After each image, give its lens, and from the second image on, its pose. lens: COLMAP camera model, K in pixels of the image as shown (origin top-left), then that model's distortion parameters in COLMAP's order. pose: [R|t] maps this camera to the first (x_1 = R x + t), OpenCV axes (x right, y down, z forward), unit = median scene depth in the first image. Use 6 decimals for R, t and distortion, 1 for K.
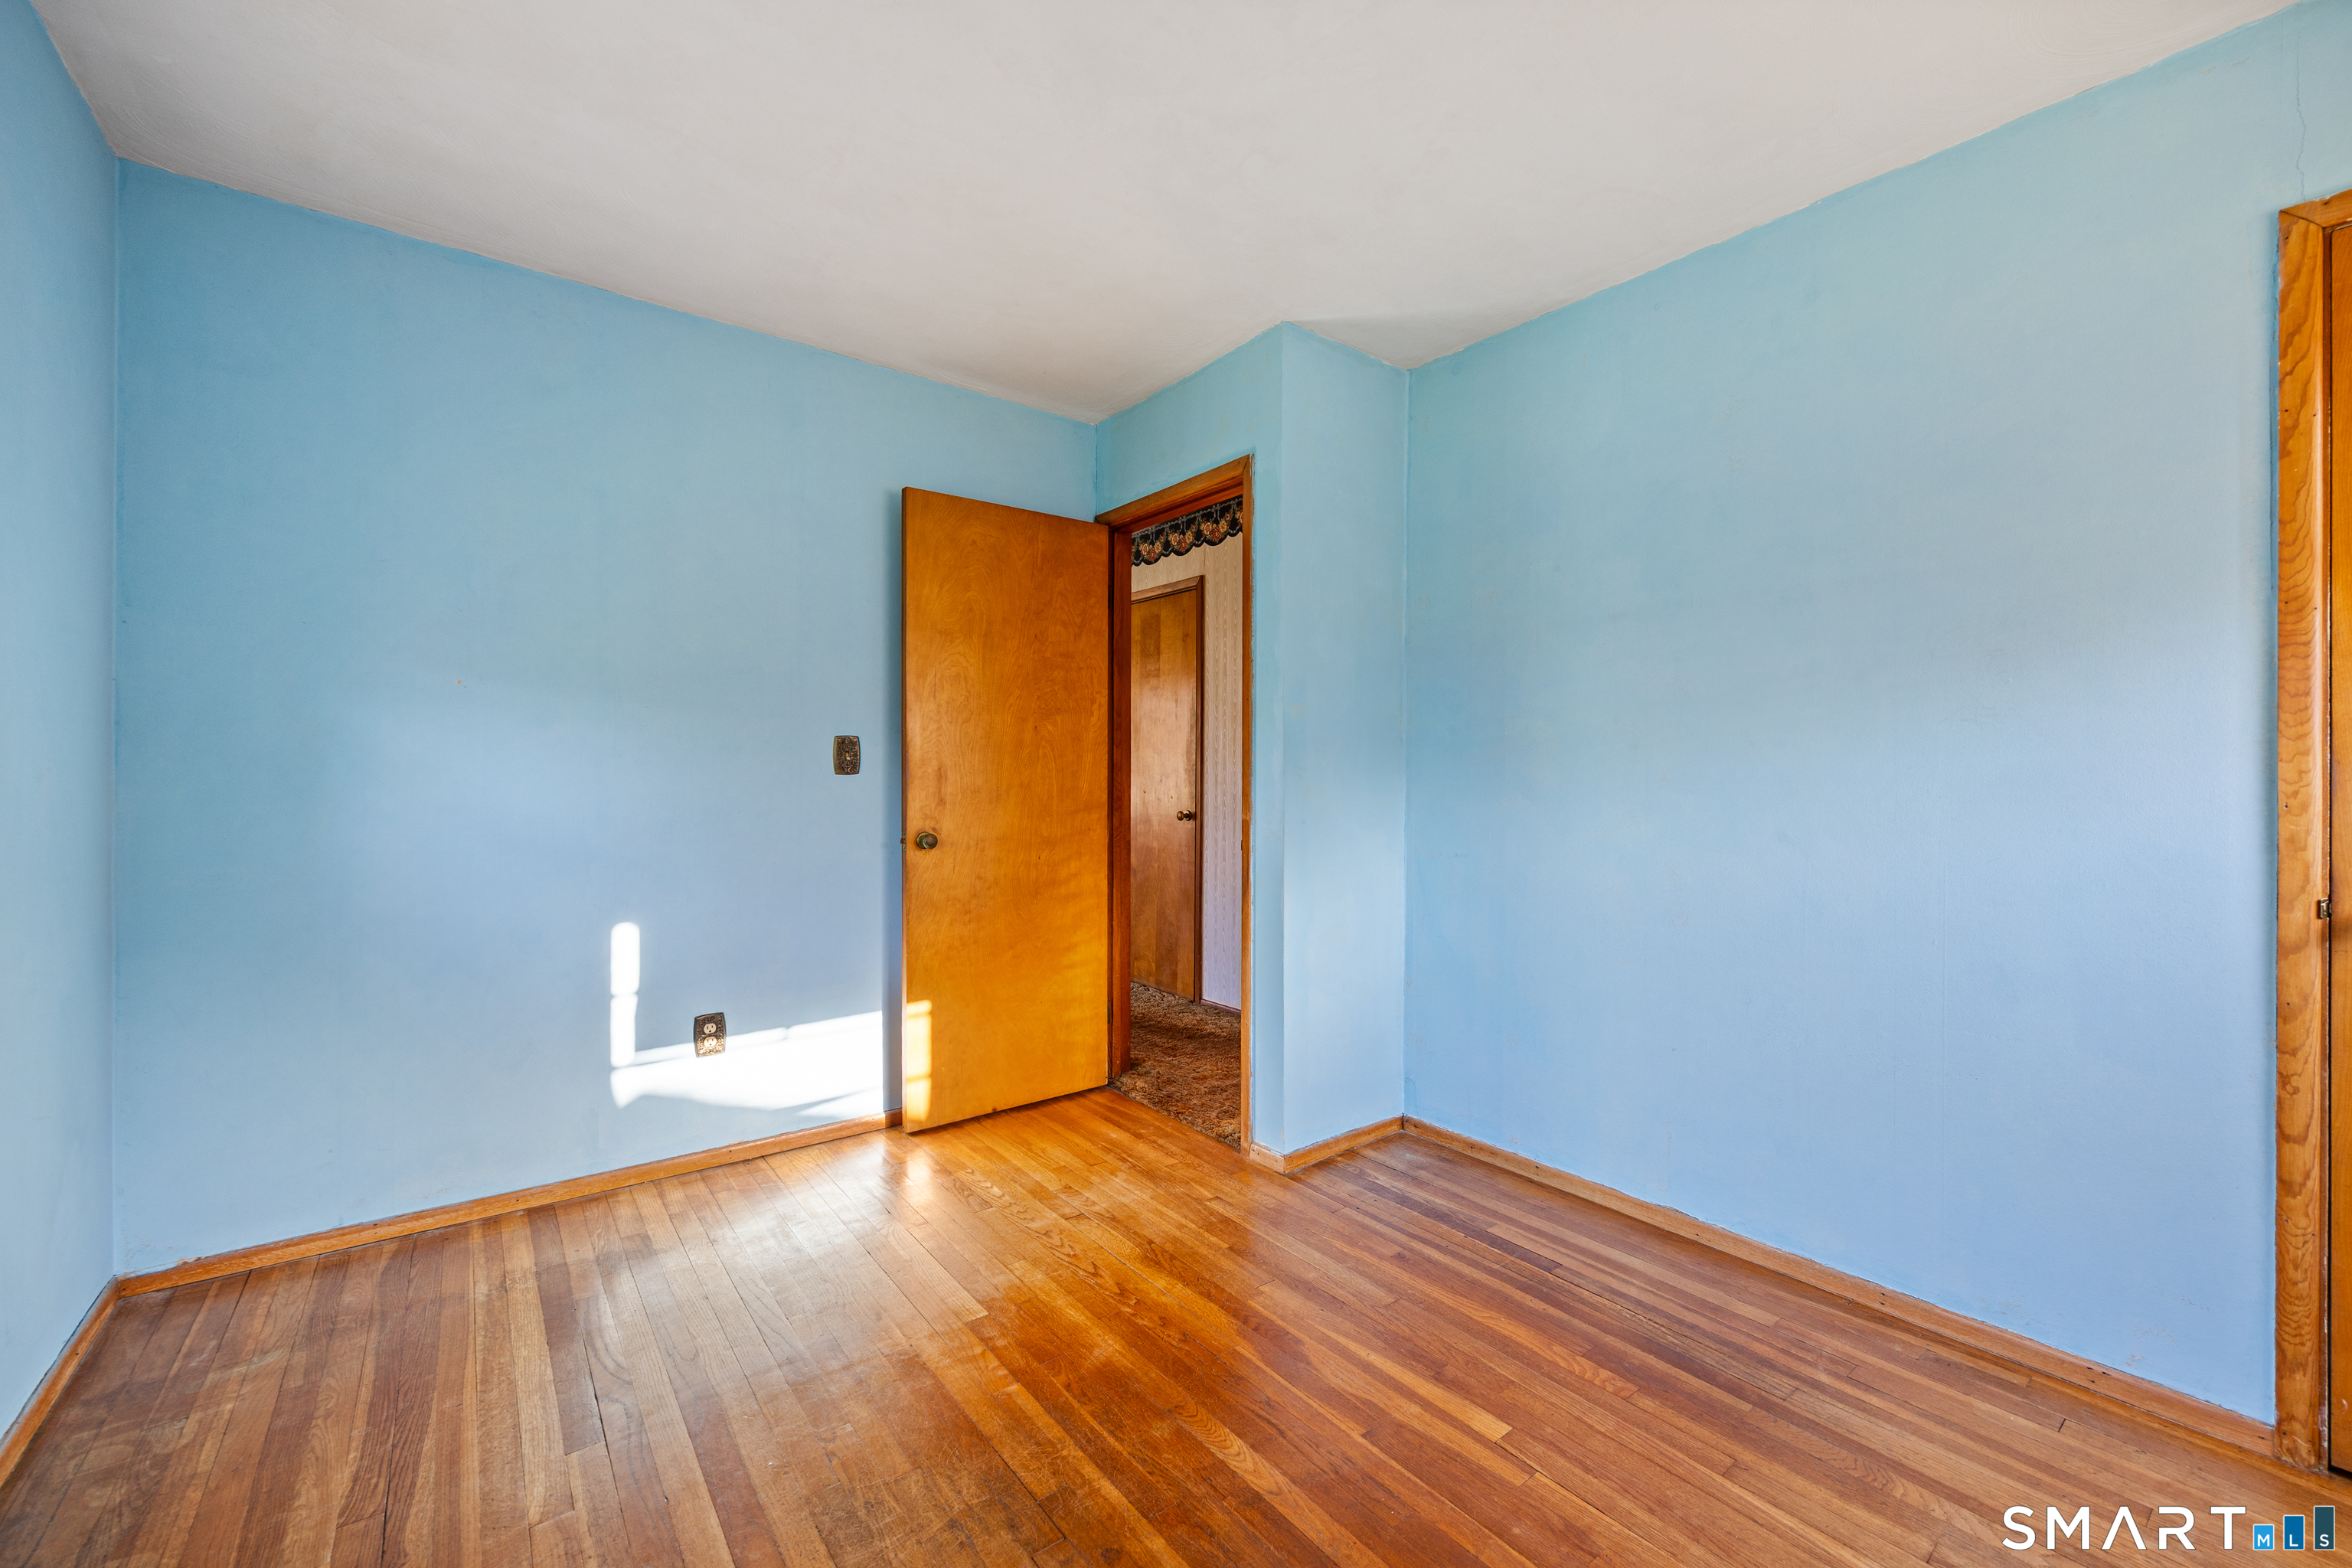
lens RADIAL K [[937.7, 0, 1177.0], [0, 937.7, 778.4], [0, 0, 1]] dist [0.000297, -0.000022]
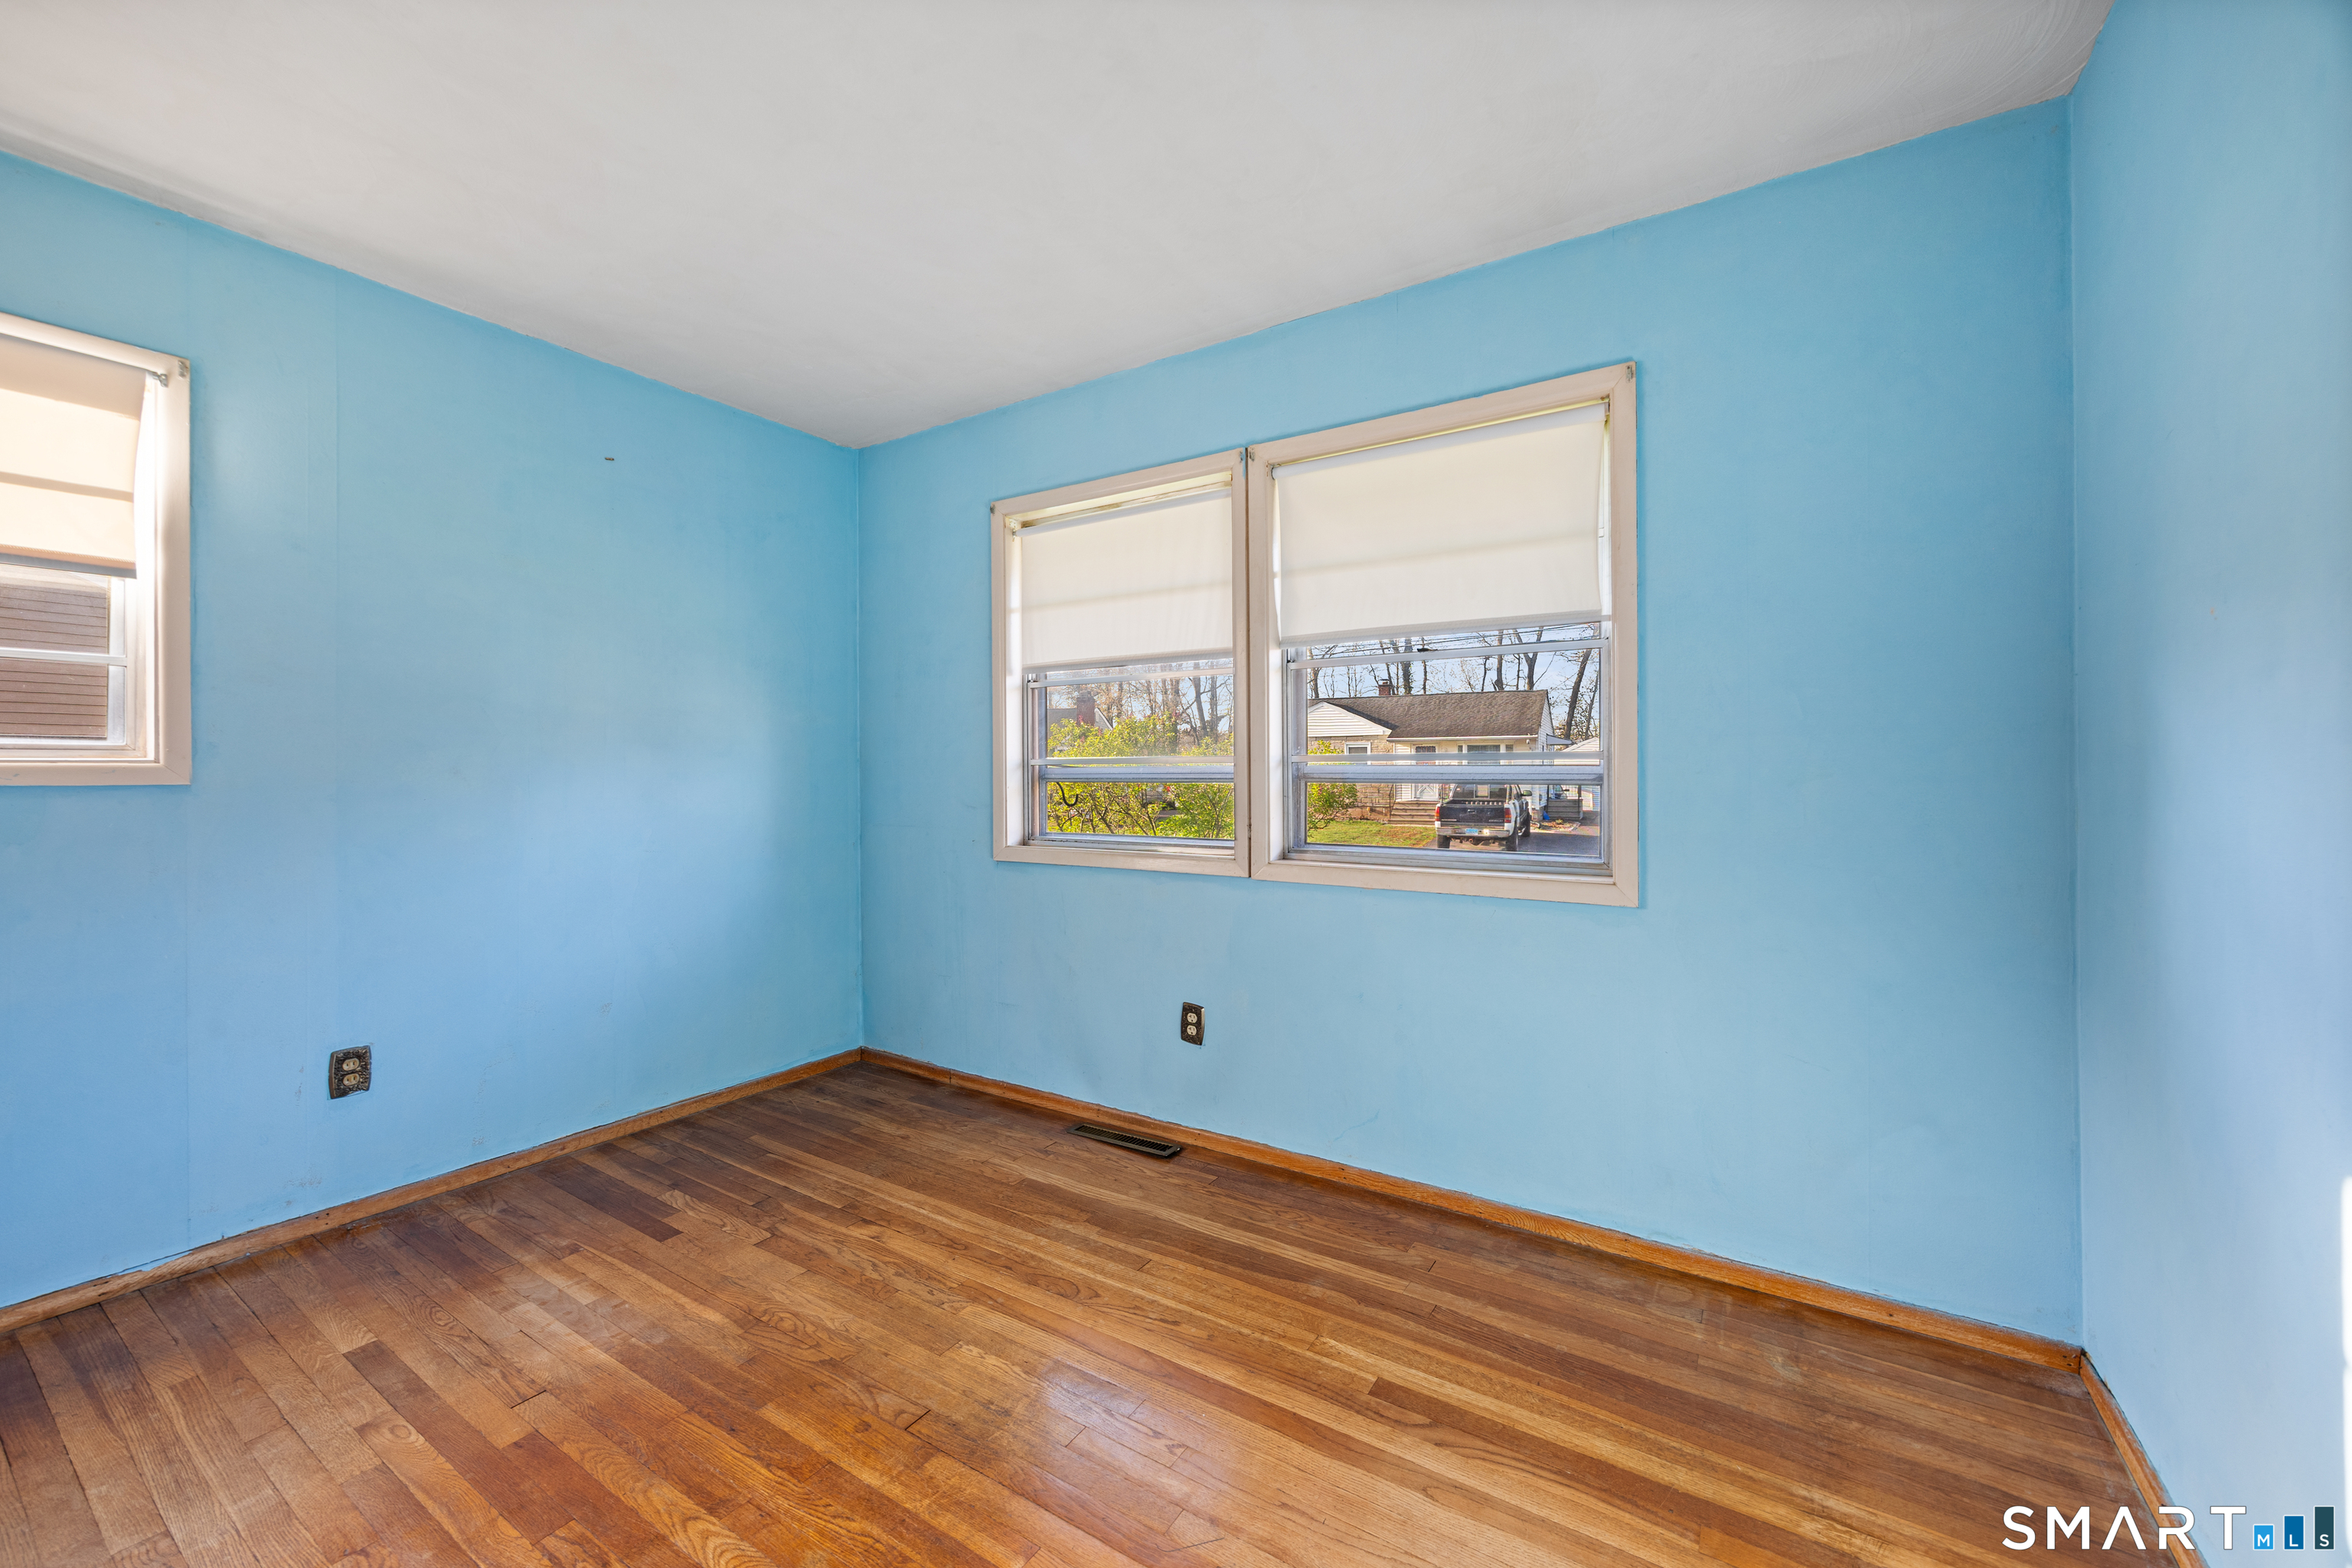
lens RADIAL K [[937.7, 0, 1172.3], [0, 937.7, 776.0], [0, 0, 1]] dist [0.000297, -0.000022]
pose [[-0.945613, 0.001521, -0.325289, -0.048700], [-0.000450, 0.999982, 0.005982, -0.011343], [0.325292, 0.005803, -0.945596, 1.960765]]
